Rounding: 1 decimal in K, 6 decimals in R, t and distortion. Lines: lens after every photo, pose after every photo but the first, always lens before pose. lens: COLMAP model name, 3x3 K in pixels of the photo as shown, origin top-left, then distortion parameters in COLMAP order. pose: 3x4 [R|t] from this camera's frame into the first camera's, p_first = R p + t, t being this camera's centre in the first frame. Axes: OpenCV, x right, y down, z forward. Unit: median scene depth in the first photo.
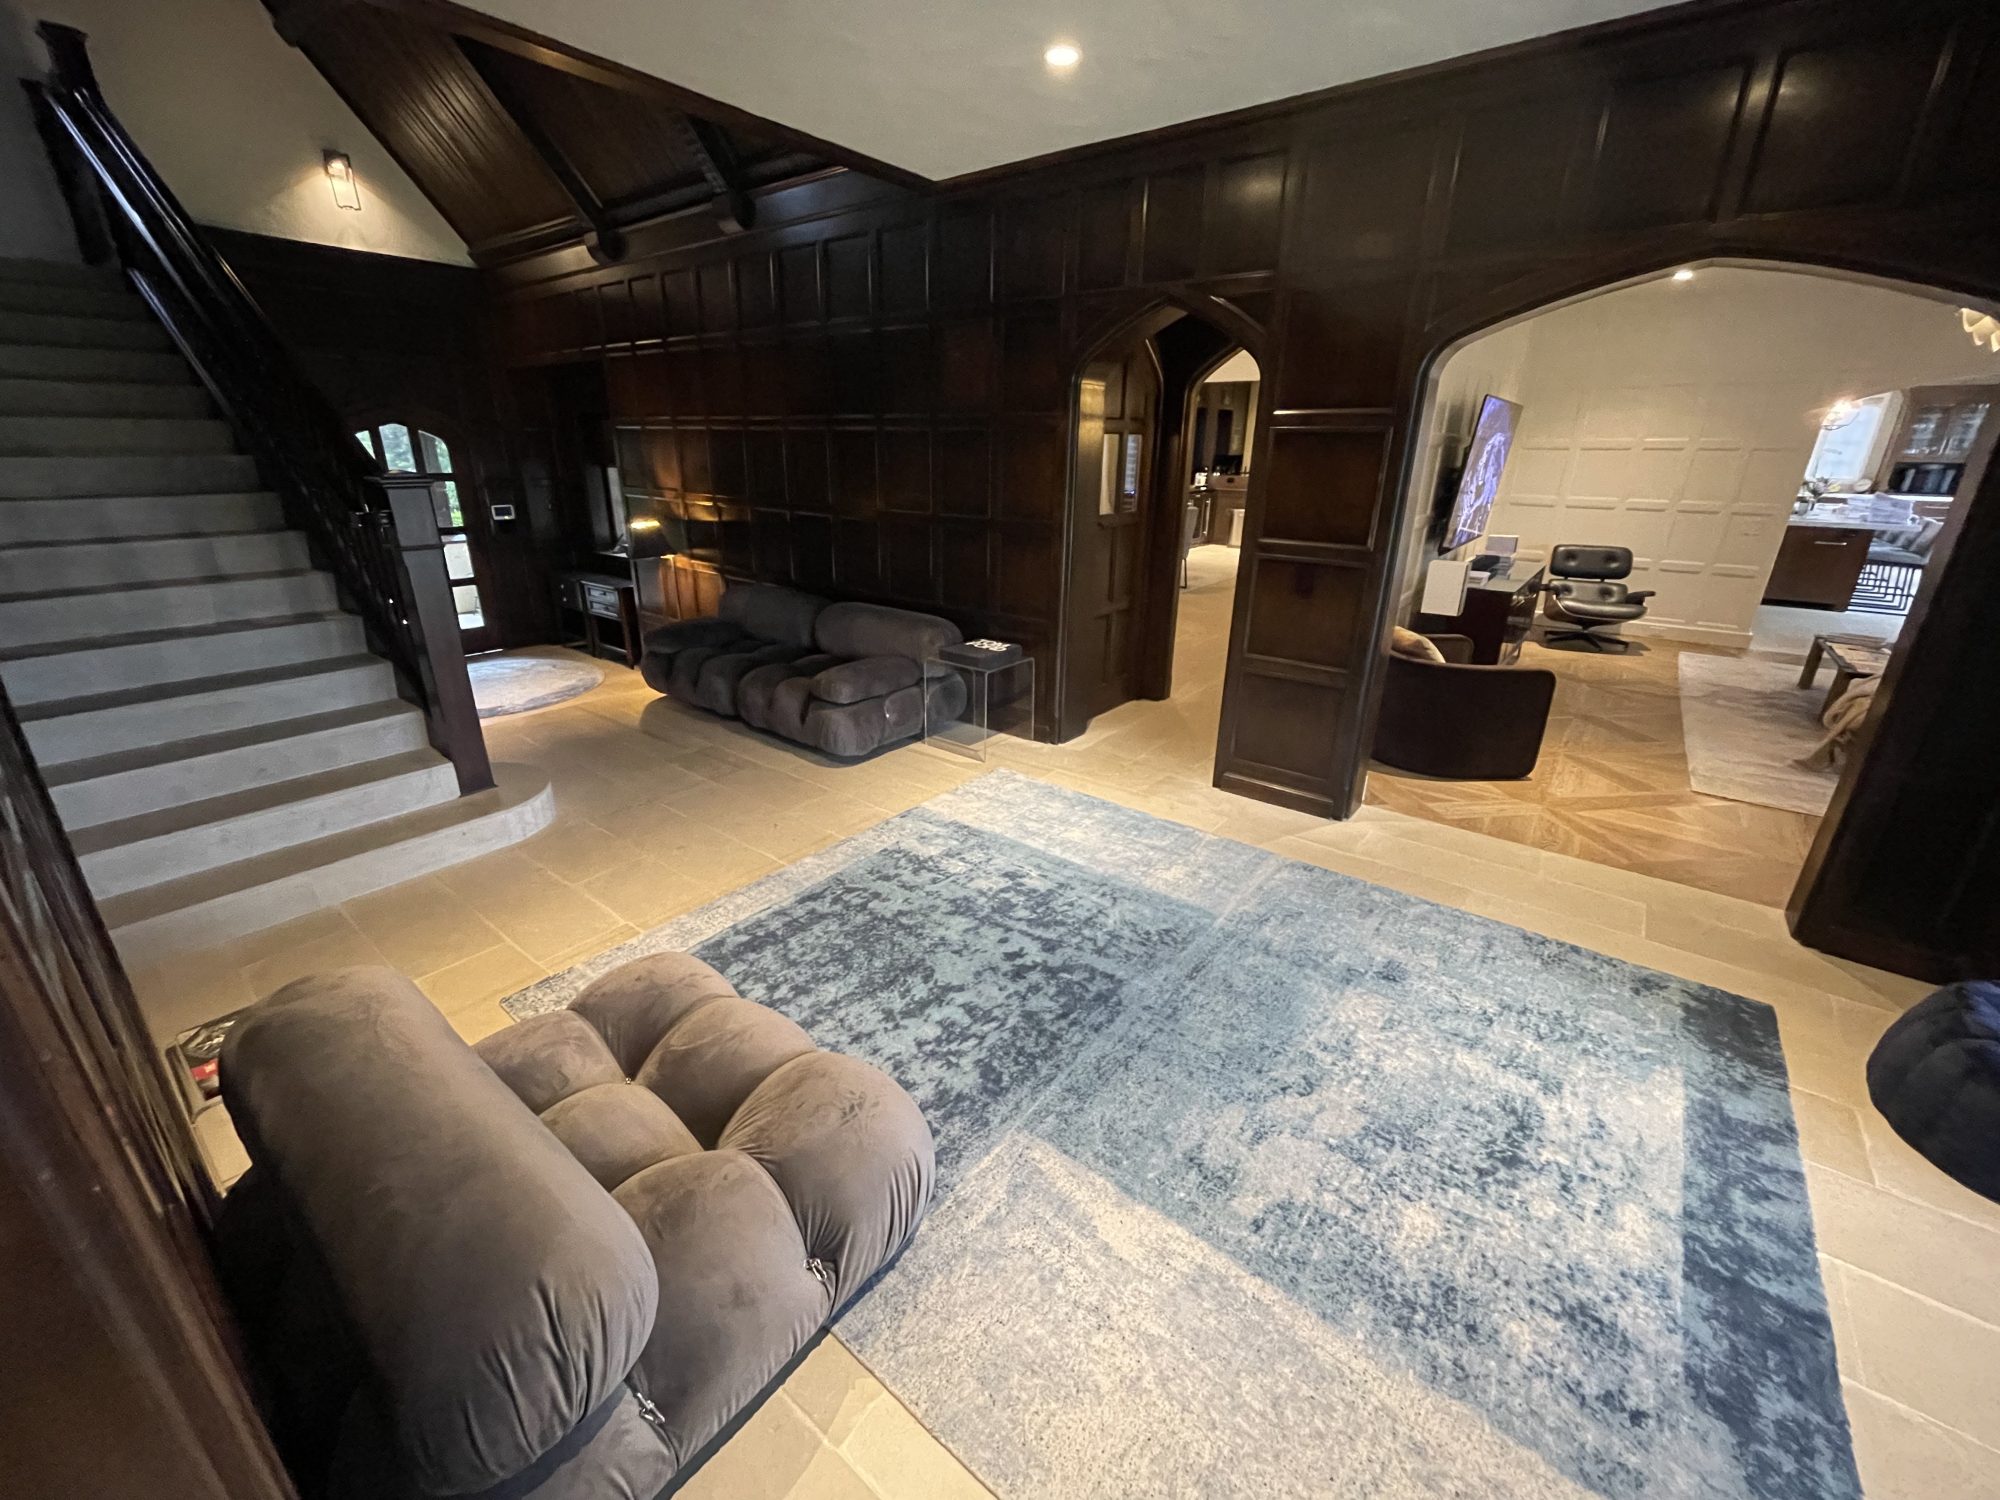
lens RADIAL K [[801.7, 0, 1008.8], [0, 801.7, 758.6], [0, 0, 1]] dist [-0.015622, 0.000480]
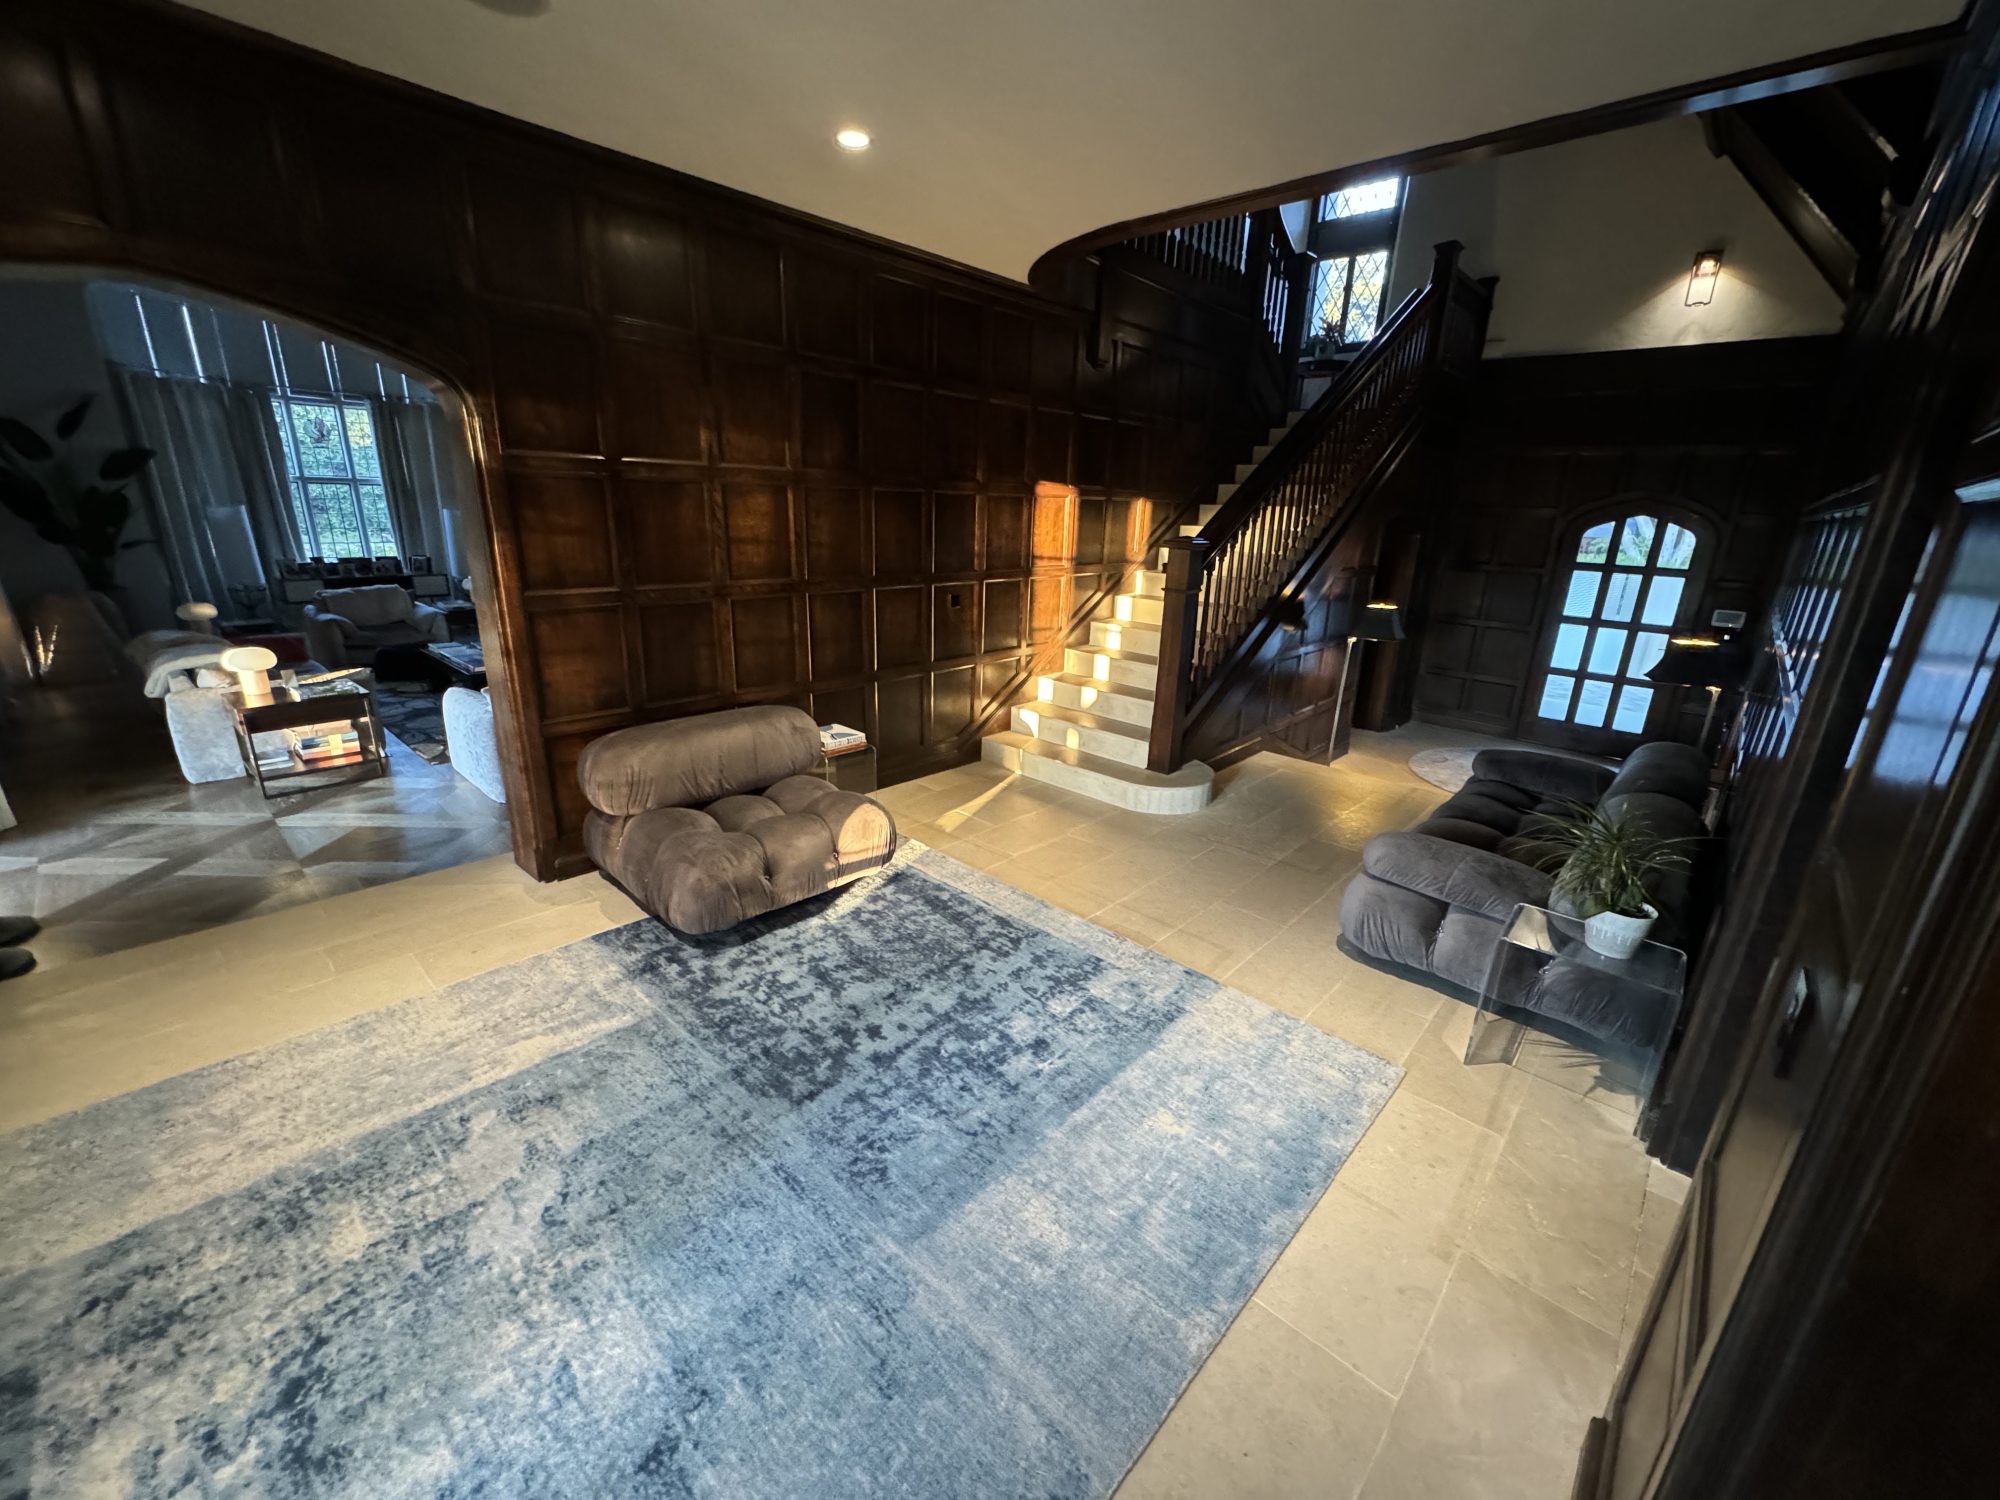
lens RADIAL K [[806.3, 0, 1011.0], [0, 806.3, 741.1], [0, 0, 1]] dist [-0.002167, -0.000829]
pose [[-0.097913, 0.269028, -0.958143, 0.933154], [-0.396219, 0.872637, 0.285509, -0.454728], [0.912920, 0.407589, 0.021152, 1.111493]]
